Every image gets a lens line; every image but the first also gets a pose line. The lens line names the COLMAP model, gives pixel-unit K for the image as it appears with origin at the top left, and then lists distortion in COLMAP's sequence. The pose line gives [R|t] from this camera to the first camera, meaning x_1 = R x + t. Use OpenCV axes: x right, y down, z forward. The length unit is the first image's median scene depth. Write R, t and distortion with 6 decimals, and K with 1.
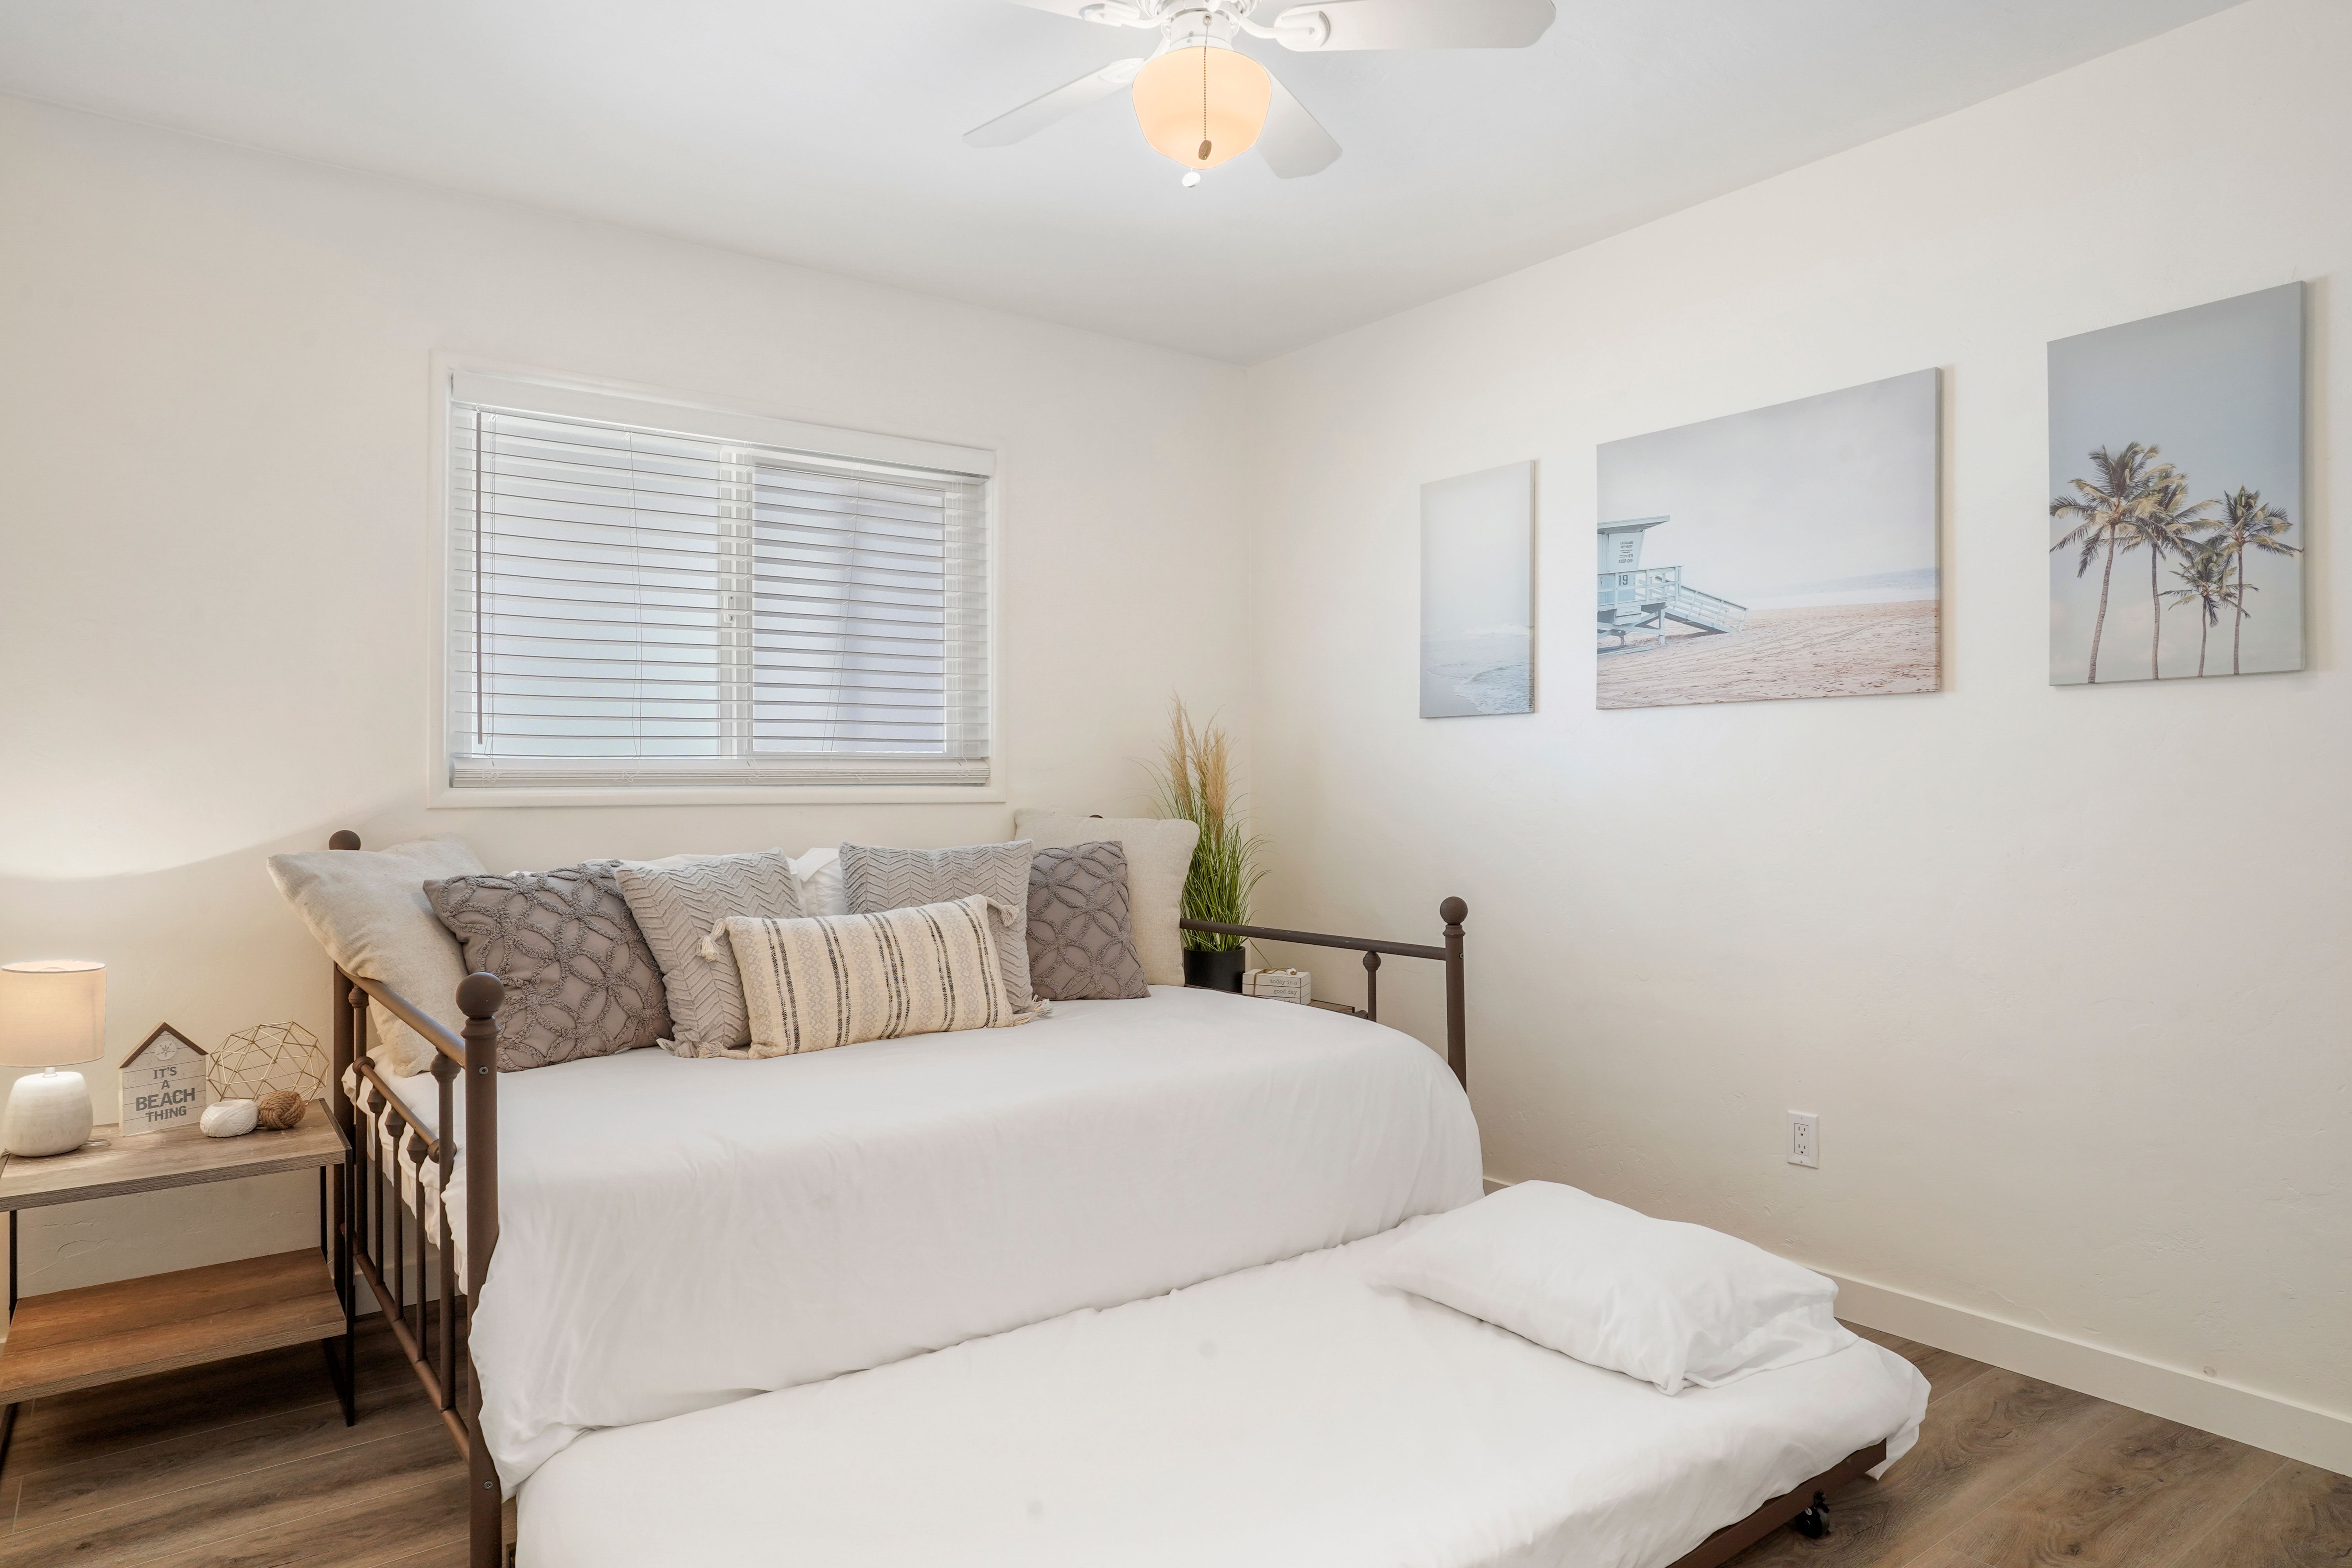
lens RADIAL K [[1357.4, 0, 1159.9], [0, 1357.4, 792.1], [0, 0, 1]] dist [-0.038888, 0.028001]
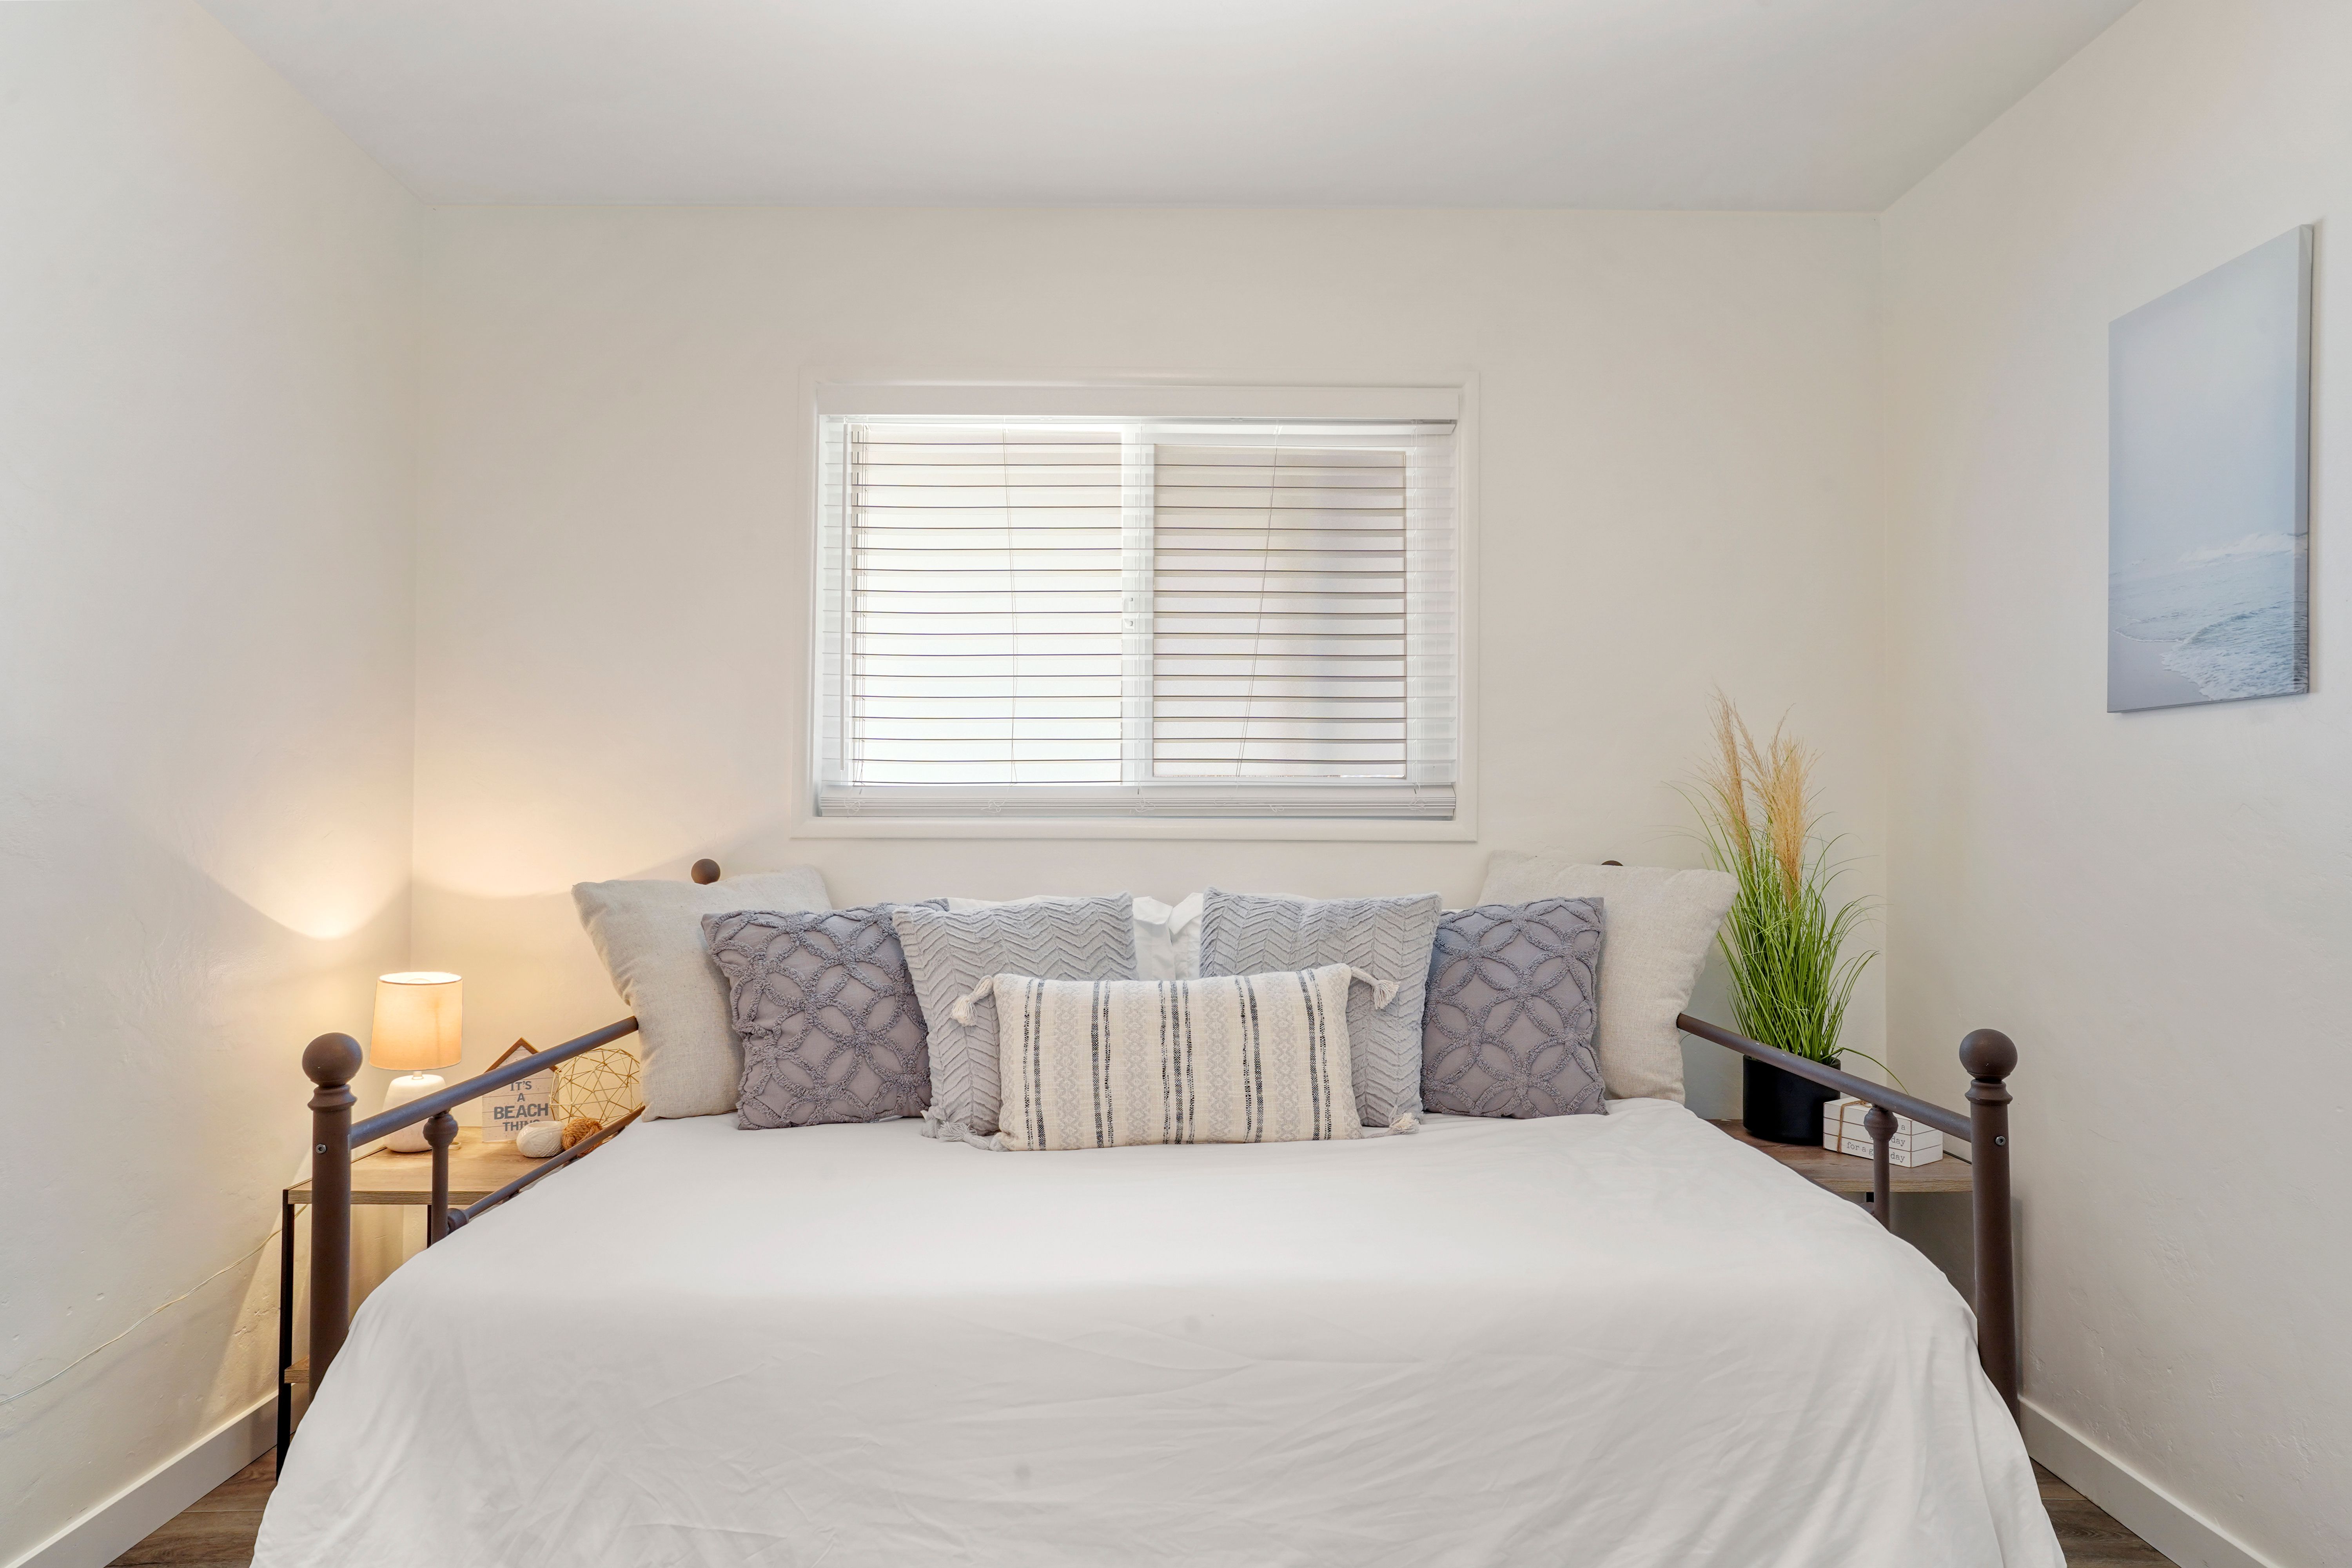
lens RADIAL K [[1388.4, 0, 1177.1], [0, 1388.4, 806.6], [0, 0, 1]] dist [-0.032141, 0.008890]
pose [[0.822215, 0.003061, -0.569168, 0.263815], [-0.010295, 0.999902, -0.009493, -0.004169], [0.569084, 0.013665, 0.822166, 0.362115]]
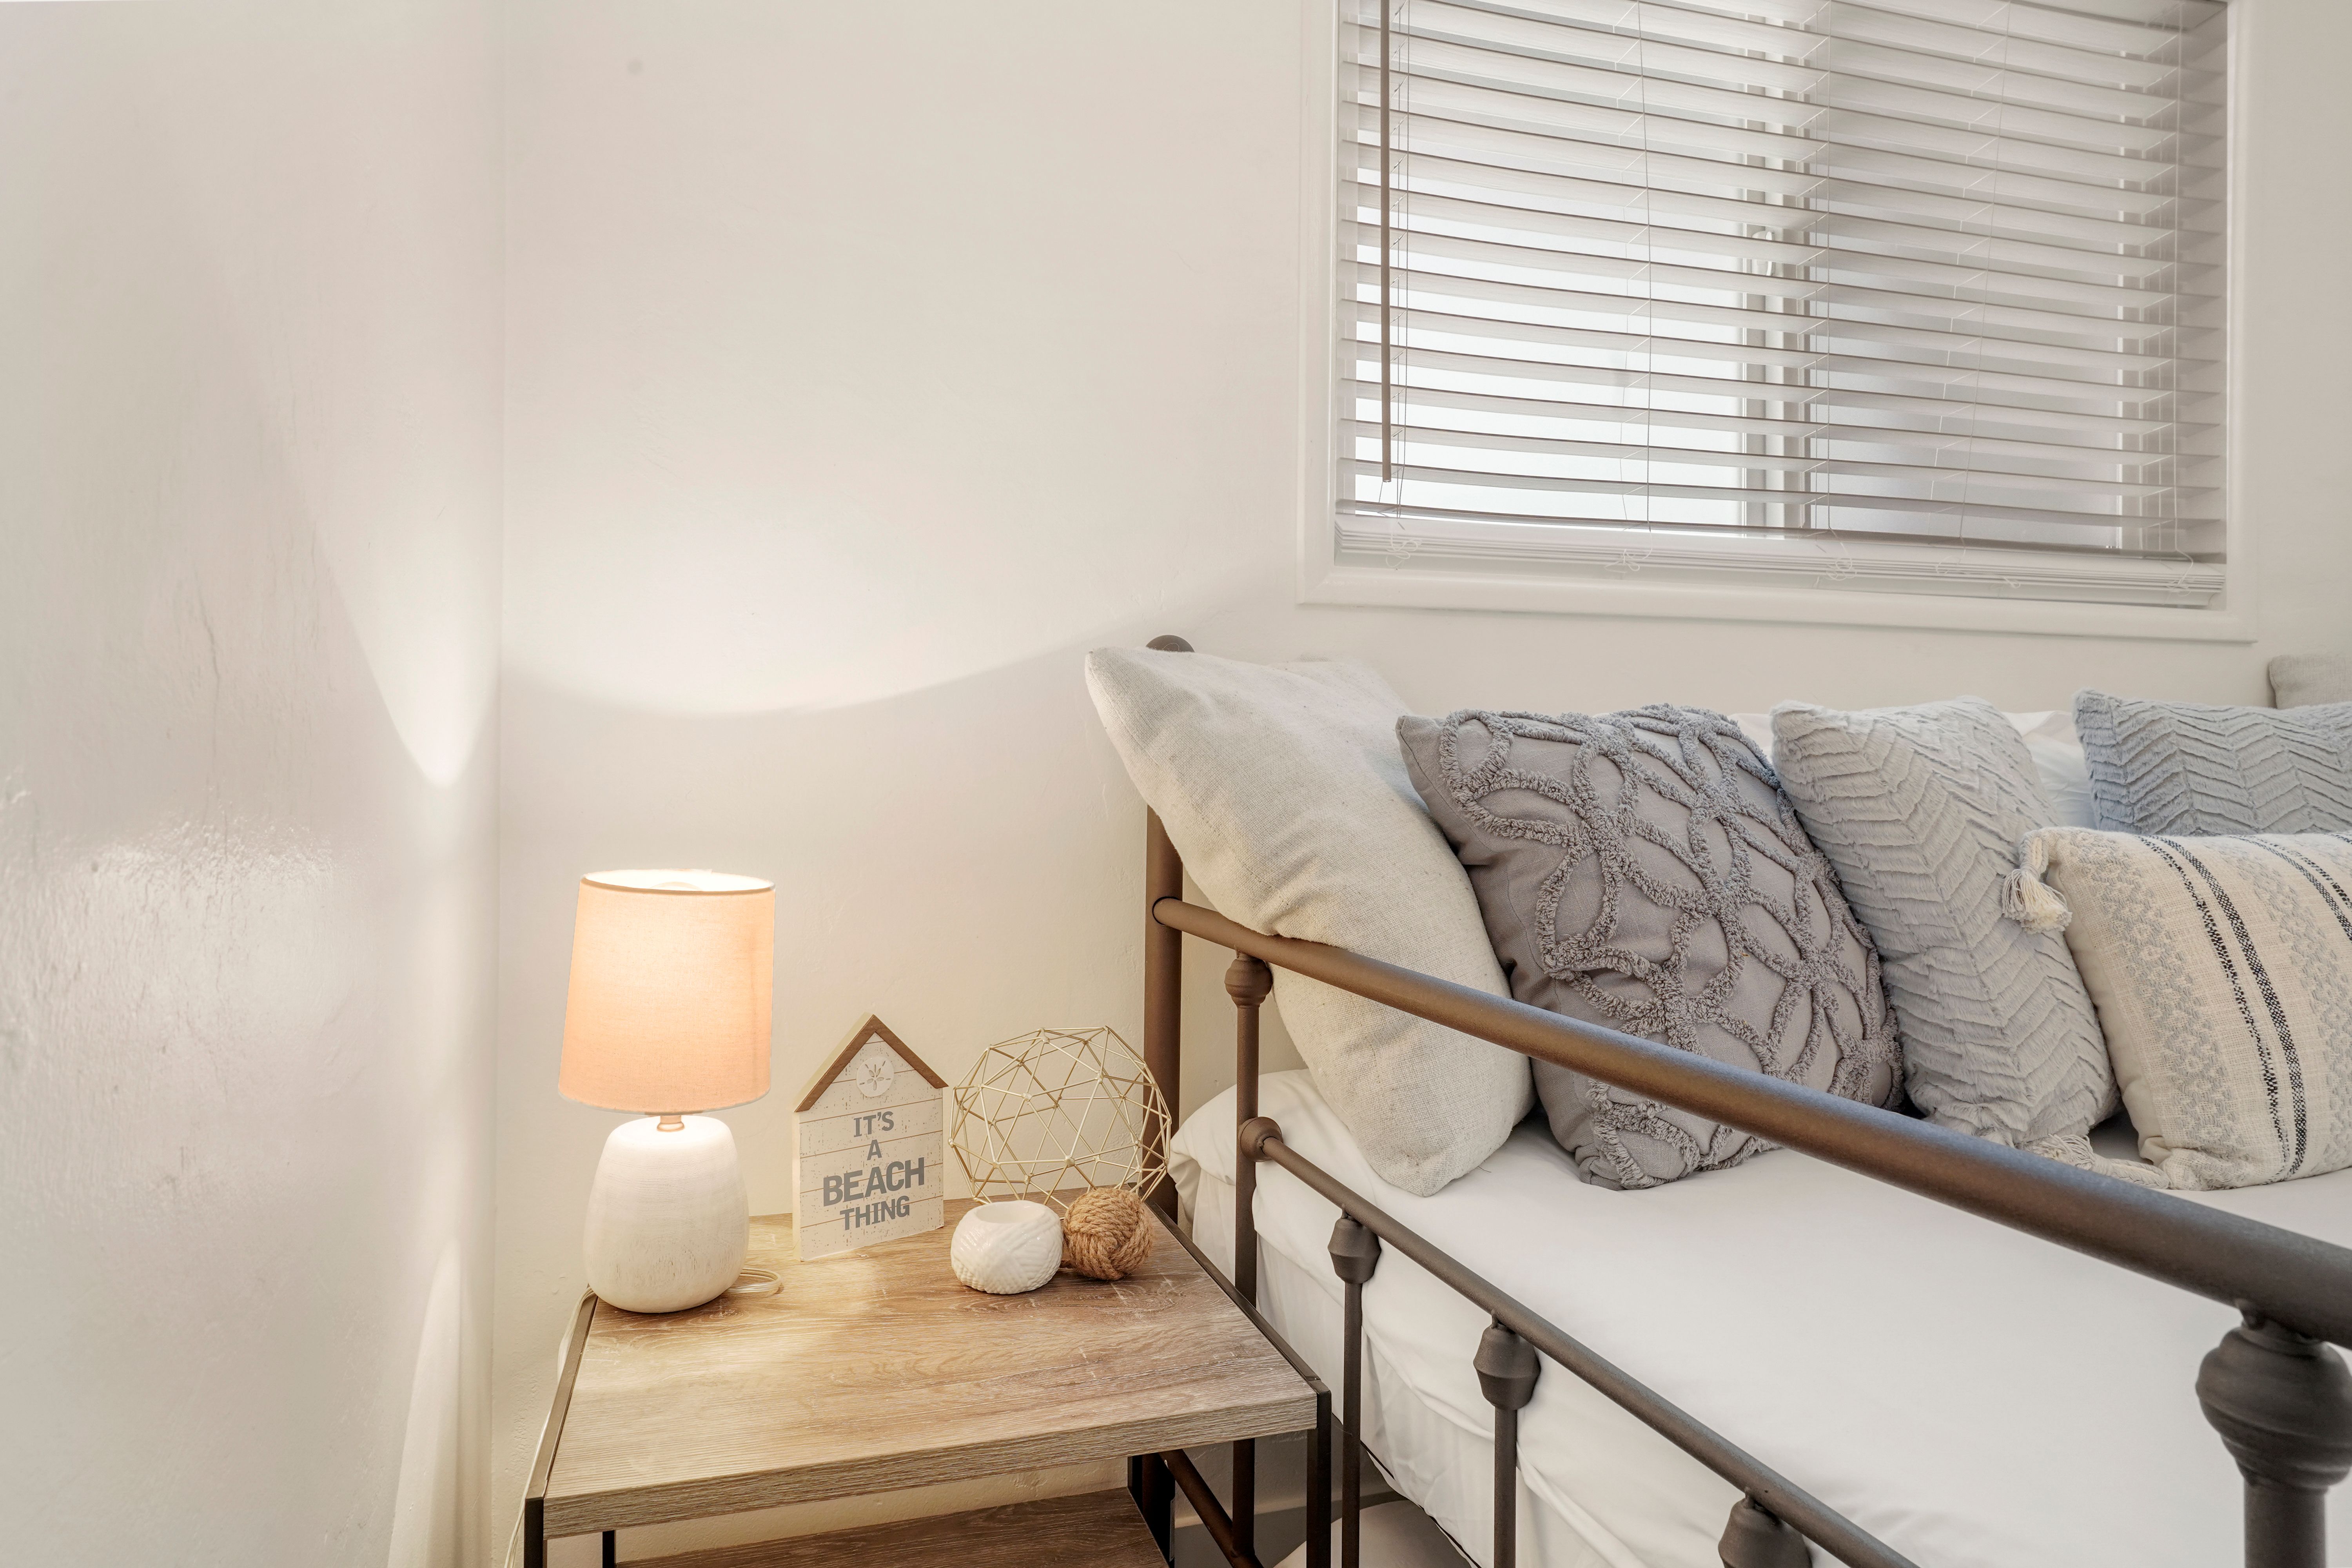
lens RADIAL K [[1480.4, 0, 1188.8], [0, 1480.4, 768.2], [0, 0, 1]] dist [-0.011038, 0.012090]
pose [[0.945483, 0.006930, -0.325597, -0.426232], [-0.006007, 0.999975, 0.003842, 0.075186], [0.325616, -0.001676, 0.945501, 0.496321]]
